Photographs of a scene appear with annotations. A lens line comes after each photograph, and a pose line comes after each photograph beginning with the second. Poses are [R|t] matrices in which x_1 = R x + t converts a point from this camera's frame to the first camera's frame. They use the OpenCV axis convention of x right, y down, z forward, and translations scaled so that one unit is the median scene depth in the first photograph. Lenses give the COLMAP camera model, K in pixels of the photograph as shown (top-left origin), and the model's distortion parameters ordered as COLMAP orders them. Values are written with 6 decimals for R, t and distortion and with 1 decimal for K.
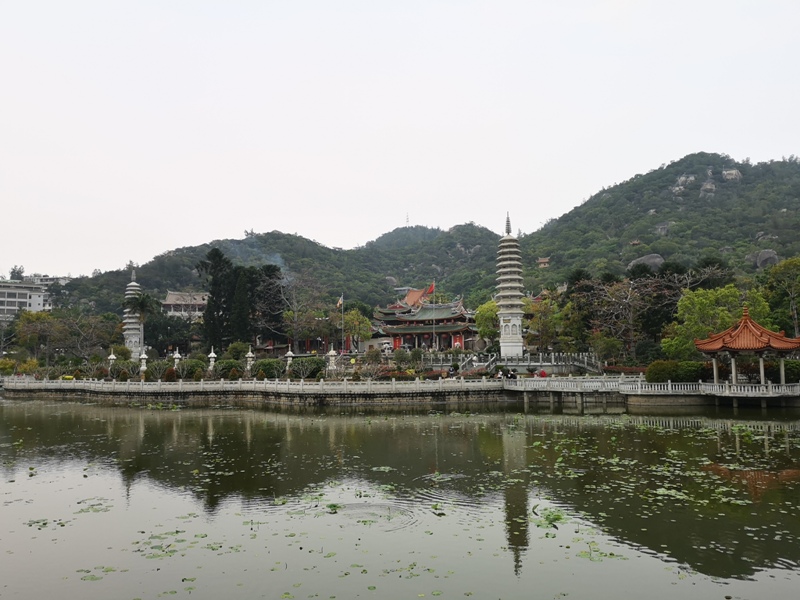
lens RADIAL K [[602.4, 0, 400.0], [0, 602.4, 300.0], [0, 0, 1]] dist [0.042351, -0.003499]
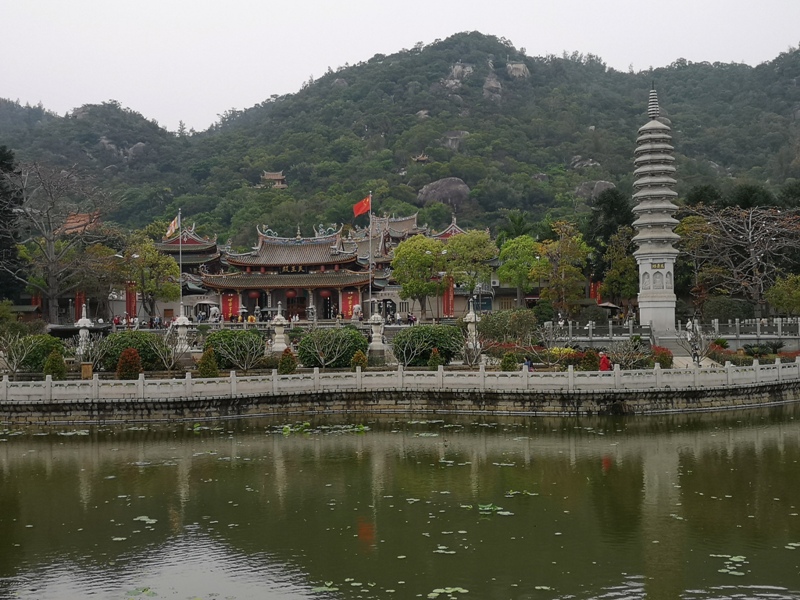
lens RADIAL K [[982.6, 0, 398.2], [0, 982.6, 269.5], [0, 0, 1]] dist [0.294811, -1.089658]
pose [[0.907197, 0.023678, 0.420039, -0.134701], [-0.035408, 0.999170, 0.020149, 0.008070], [-0.419213, -0.033152, 0.907282, 0.062946]]
